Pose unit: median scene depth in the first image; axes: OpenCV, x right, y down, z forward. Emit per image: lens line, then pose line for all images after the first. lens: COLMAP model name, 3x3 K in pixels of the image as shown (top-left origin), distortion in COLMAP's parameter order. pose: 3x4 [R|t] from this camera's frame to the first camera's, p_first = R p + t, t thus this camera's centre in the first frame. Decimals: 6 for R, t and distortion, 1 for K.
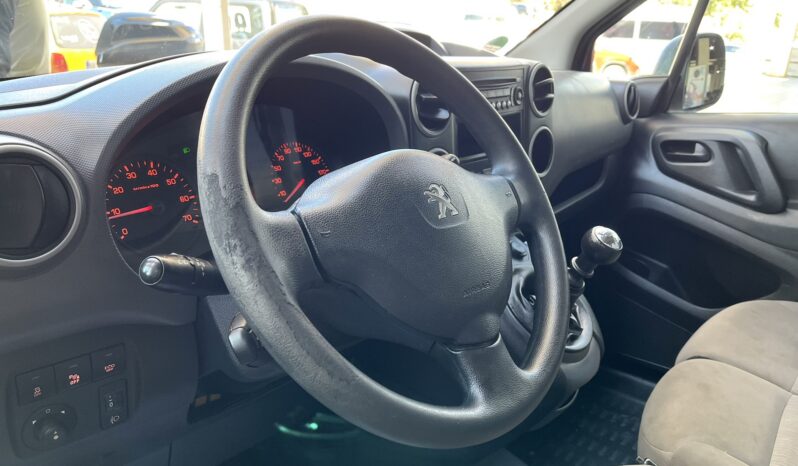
lens RADIAL K [[603.7, 0, 400.9], [0, 603.7, 227.7], [0, 0, 1]] dist [0.012640, -0.030548]
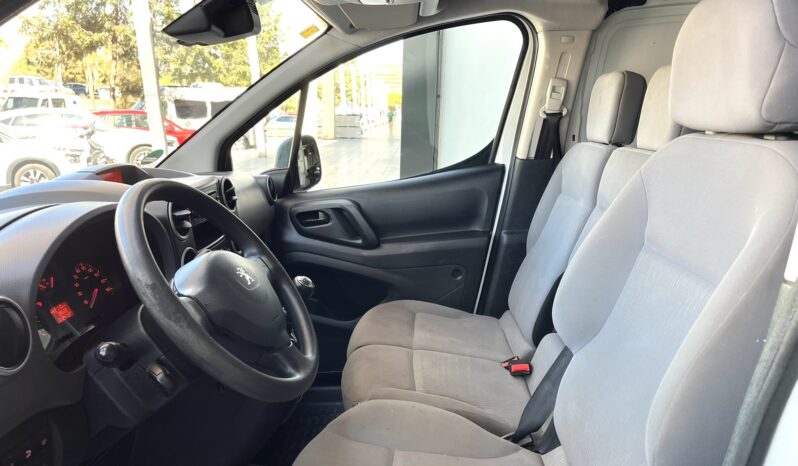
lens RADIAL K [[603.7, 0, 399.2], [0, 603.7, 233.7], [0, 0, 1]] dist [0.012640, -0.030548]
pose [[0.784852, -0.169897, 0.595937, -0.241017], [0.230307, 0.972771, -0.025986, -0.005160], [-0.575296, 0.157644, 0.802610, -0.279481]]
